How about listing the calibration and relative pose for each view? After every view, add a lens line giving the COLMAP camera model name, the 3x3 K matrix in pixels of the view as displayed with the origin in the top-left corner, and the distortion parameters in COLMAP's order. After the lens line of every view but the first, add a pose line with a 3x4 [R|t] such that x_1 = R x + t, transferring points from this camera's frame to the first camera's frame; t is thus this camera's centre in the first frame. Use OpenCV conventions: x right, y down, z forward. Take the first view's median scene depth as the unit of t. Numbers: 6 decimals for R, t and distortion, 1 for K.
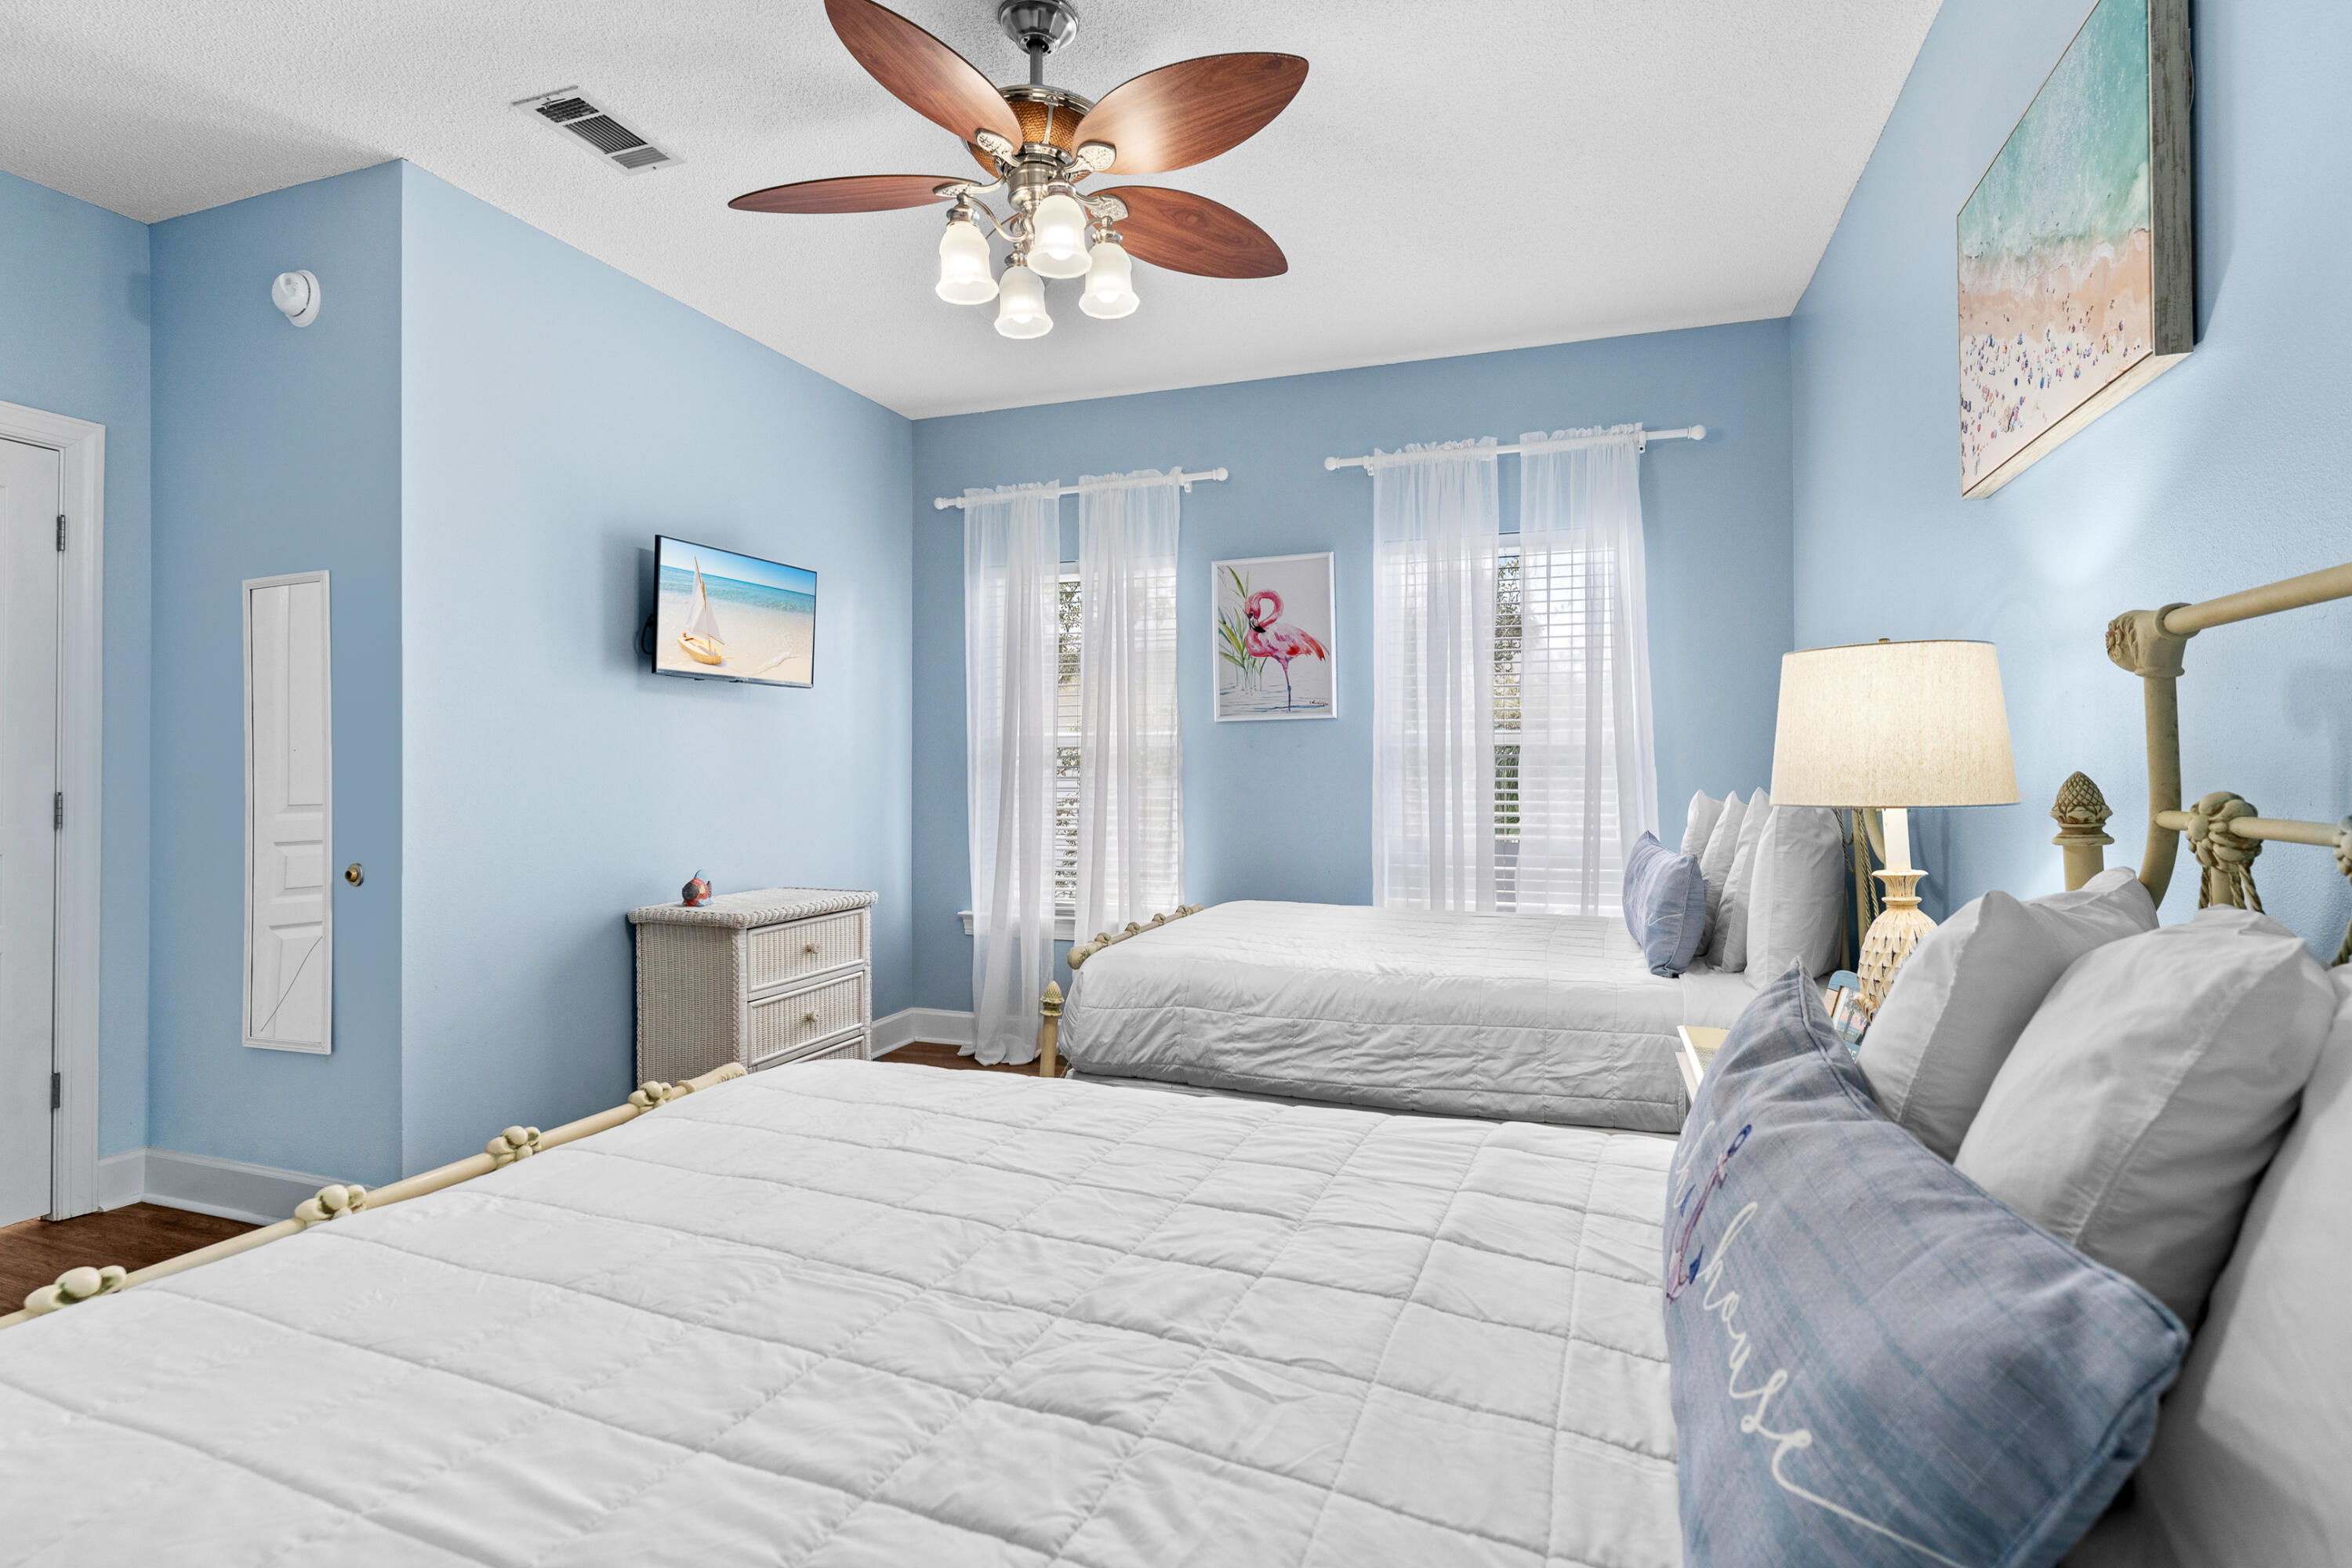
lens RADIAL K [[1134.0, 0, 1175.4], [0, 1134.0, 773.0], [0, 0, 1]] dist [-0.000527, 0.000004]
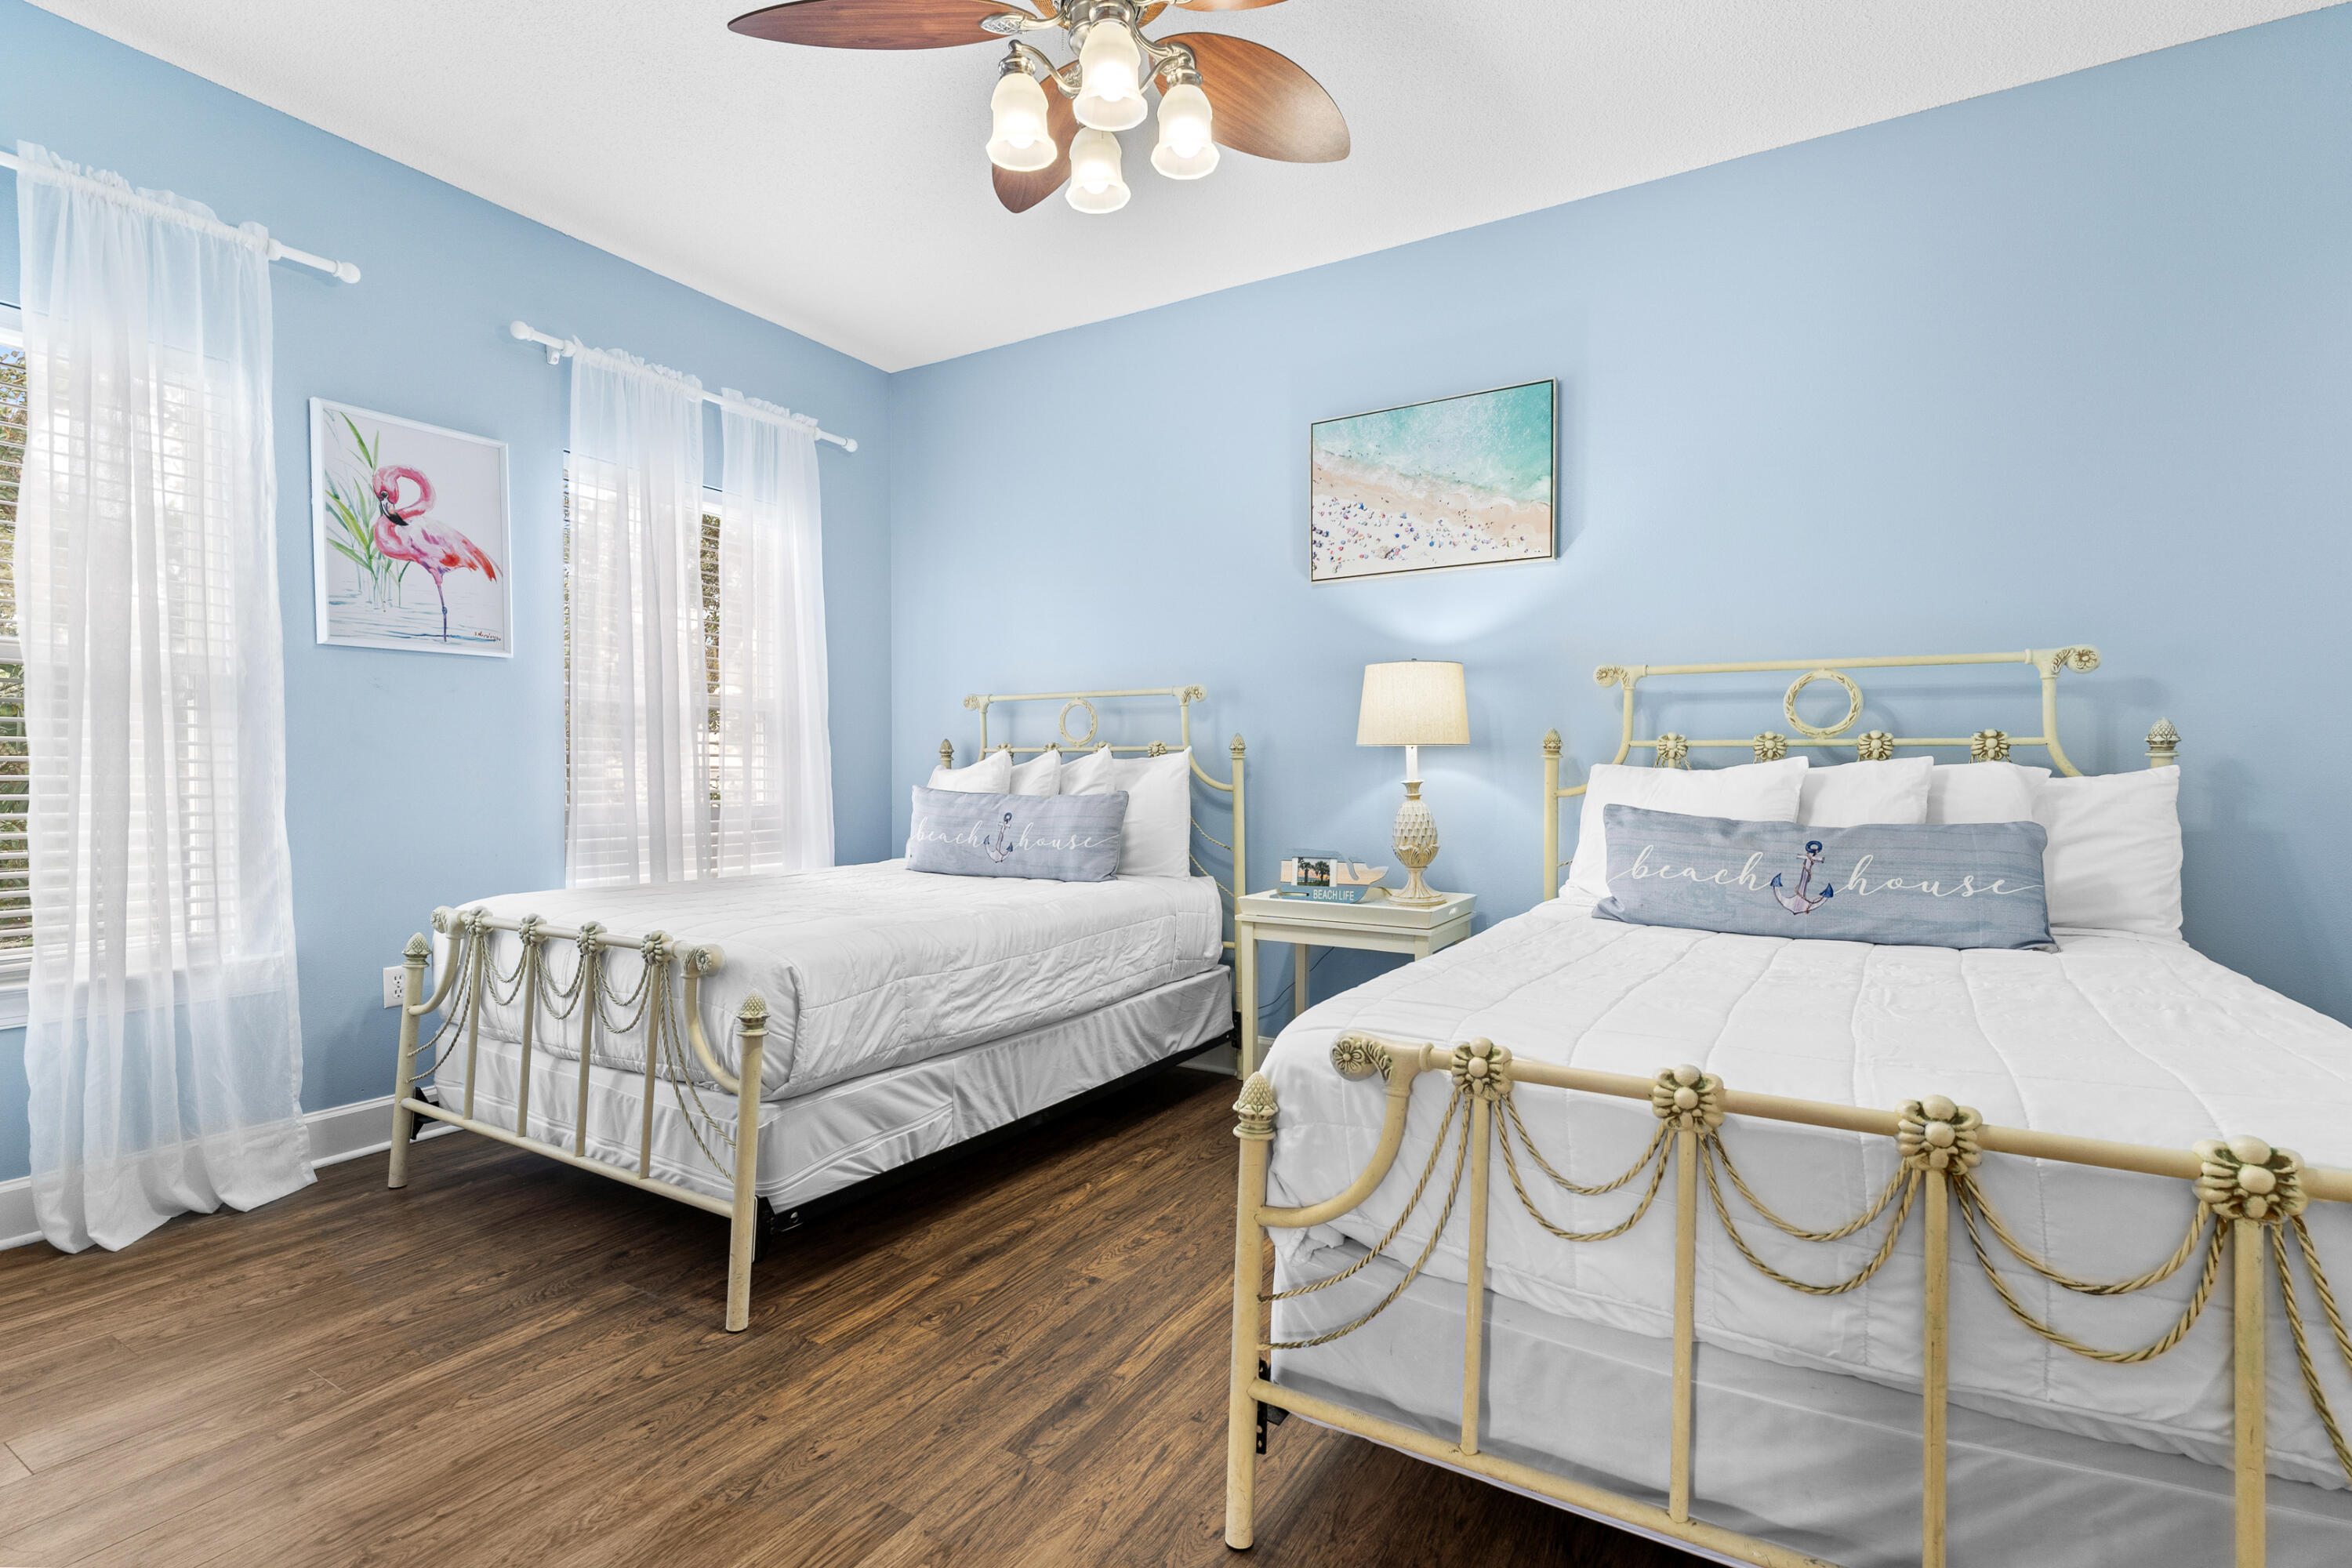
lens RADIAL K [[1087.6, 0, 1176.0], [0, 1087.6, 784.0], [0, 0, 1]] dist [0.000631, -0.000063]
pose [[0.201278, -0.009568, 0.979487, -0.498269], [-0.000572, 0.999951, 0.009885, 0.030206], [-0.979534, -0.002550, 0.201263, 0.401115]]
